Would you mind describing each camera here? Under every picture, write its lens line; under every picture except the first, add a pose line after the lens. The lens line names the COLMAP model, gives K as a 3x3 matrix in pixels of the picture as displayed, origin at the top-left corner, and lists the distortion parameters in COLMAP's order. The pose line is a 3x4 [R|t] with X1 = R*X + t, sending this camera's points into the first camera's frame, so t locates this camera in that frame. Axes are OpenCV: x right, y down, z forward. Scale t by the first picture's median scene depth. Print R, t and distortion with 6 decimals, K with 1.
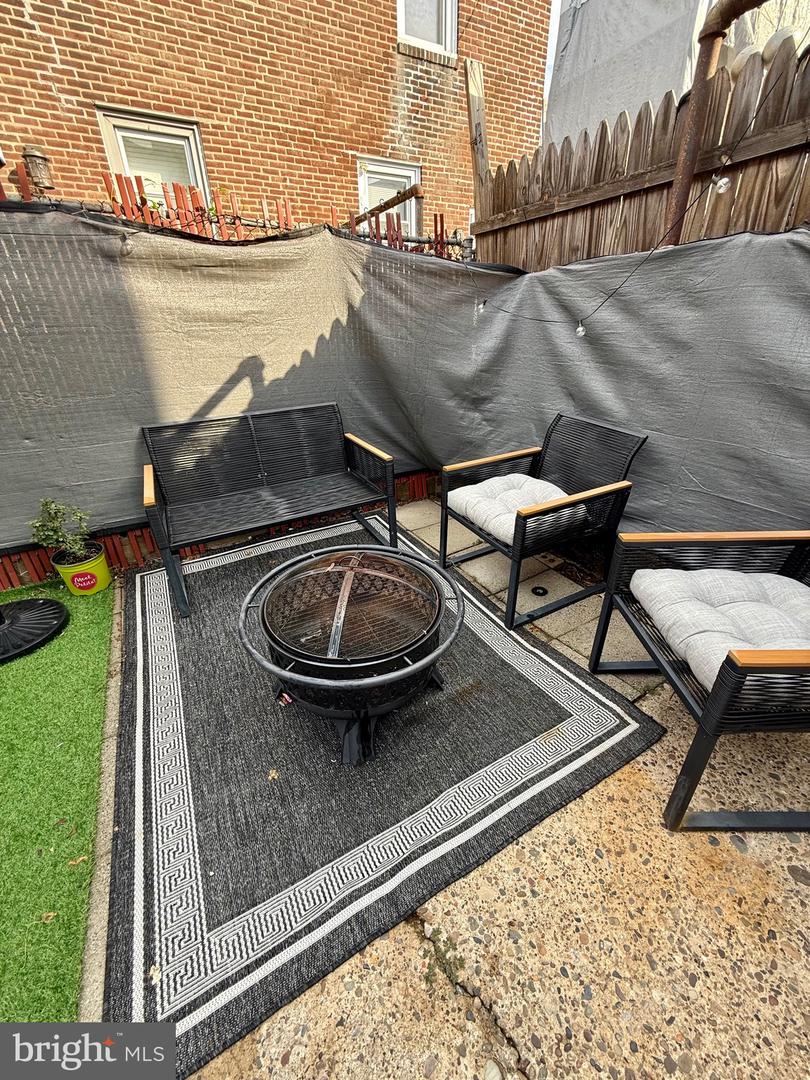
lens RADIAL K [[430.5, 0, 411.6], [0, 430.5, 535.3], [0, 0, 1]] dist [-0.000517, -0.000046]
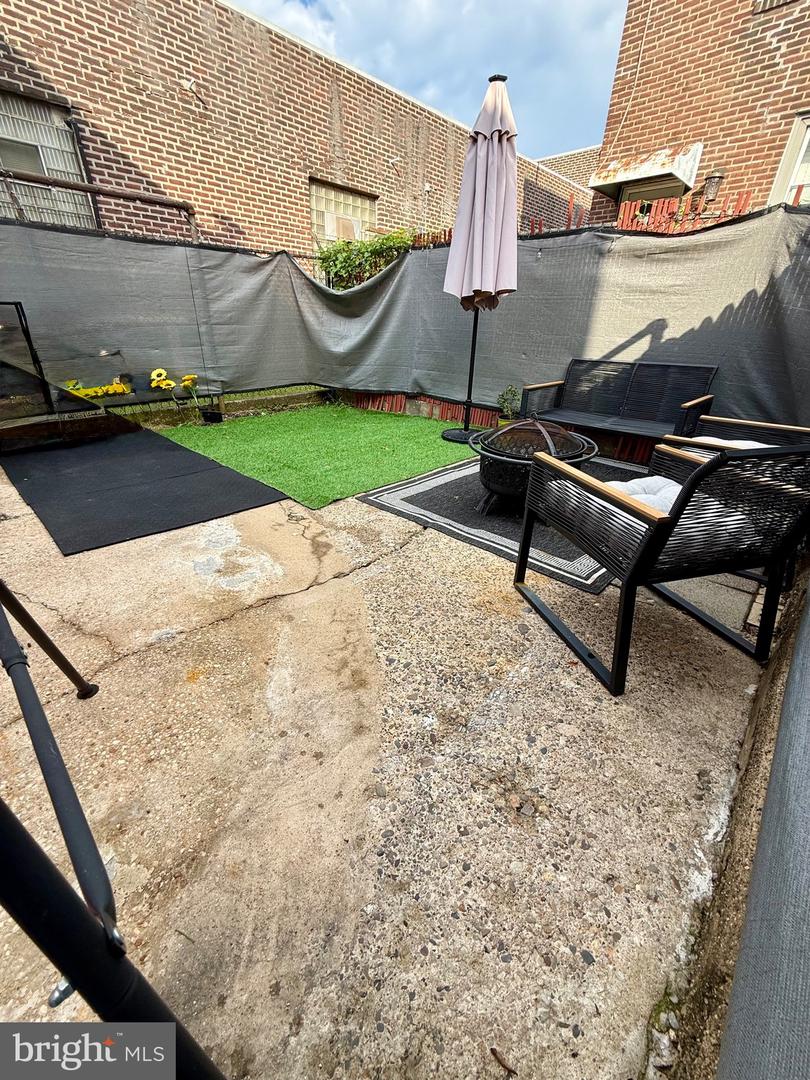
lens RADIAL K [[430.5, 0, 399.9], [0, 430.5, 532.7], [0, 0, 1]] dist [-0.000517, -0.000046]
pose [[0.268459, 0.449563, -0.851952, 0.863283], [-0.453563, 0.839239, 0.299932, 0.109422], [0.849829, 0.305895, 0.429207, -0.060597]]
